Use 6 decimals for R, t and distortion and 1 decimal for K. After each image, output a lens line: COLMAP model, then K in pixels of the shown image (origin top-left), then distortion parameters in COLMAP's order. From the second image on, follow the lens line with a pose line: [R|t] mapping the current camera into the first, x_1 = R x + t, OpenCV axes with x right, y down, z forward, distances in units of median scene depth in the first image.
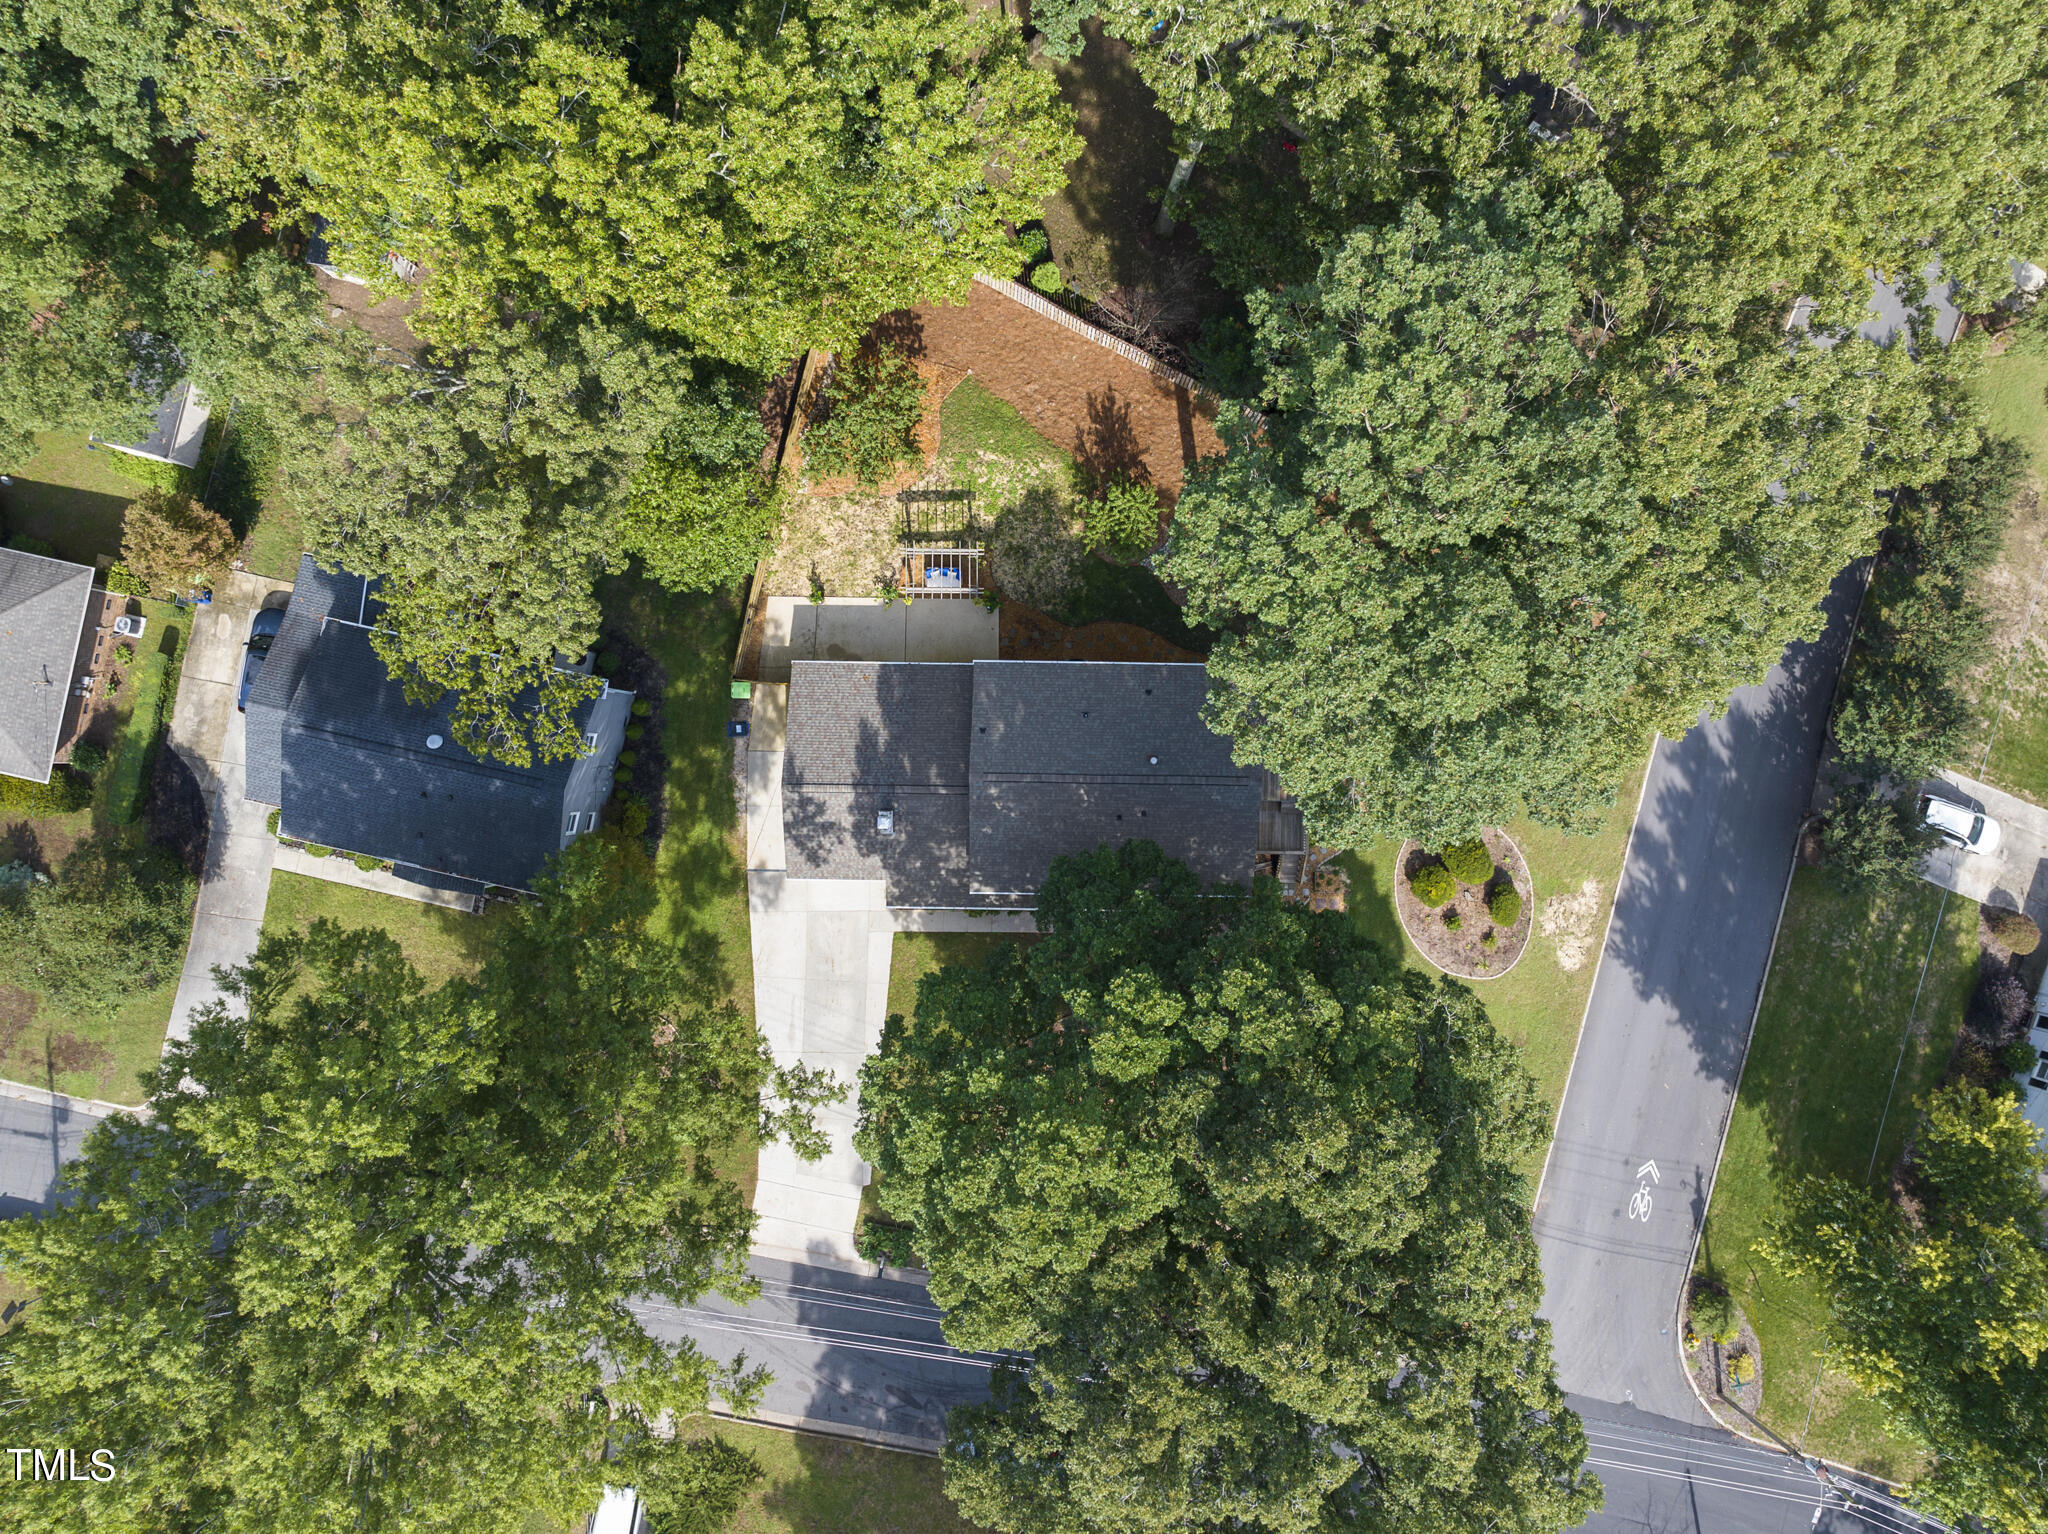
lens RADIAL K [[1510.2, 0, 1029.7], [0, 1510.2, 761.4], [0, 0, 1]] dist [-0.038818, 0.000843]
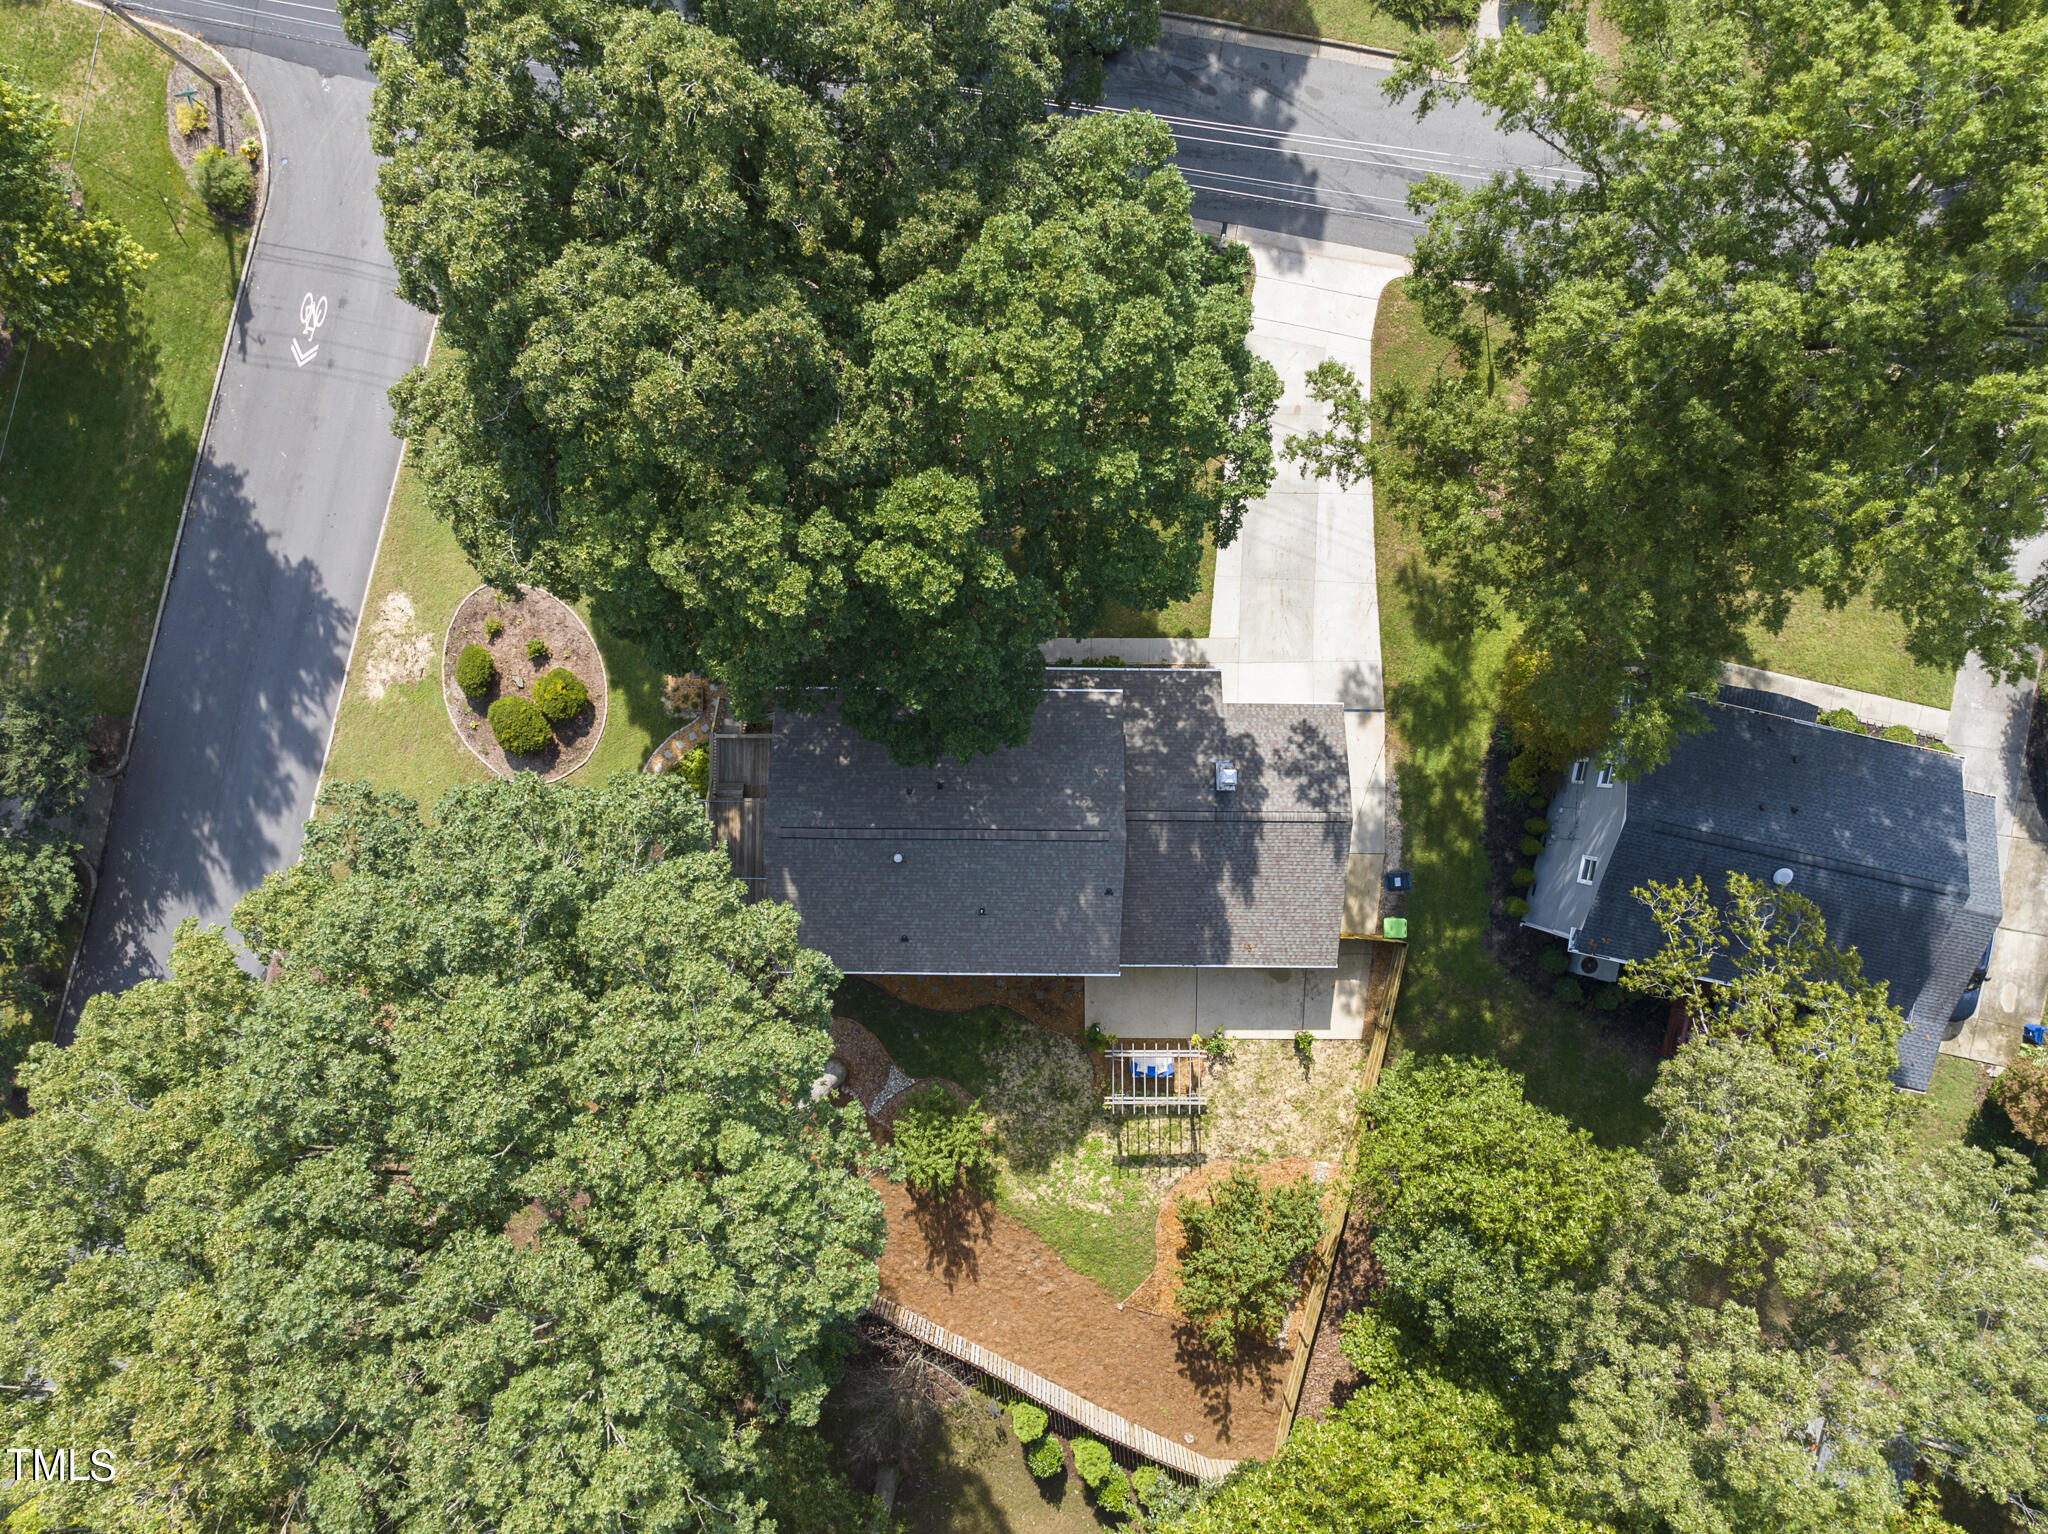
lens RADIAL K [[1510.2, 0, 1029.7], [0, 1510.2, 761.4], [0, 0, 1]] dist [-0.038818, 0.000843]
pose [[-0.999984, 0.003307, -0.004661, 0.016907], [-0.003318, -0.999992, 0.002396, 0.054308], [-0.004653, 0.002412, 0.999986, 0.210817]]
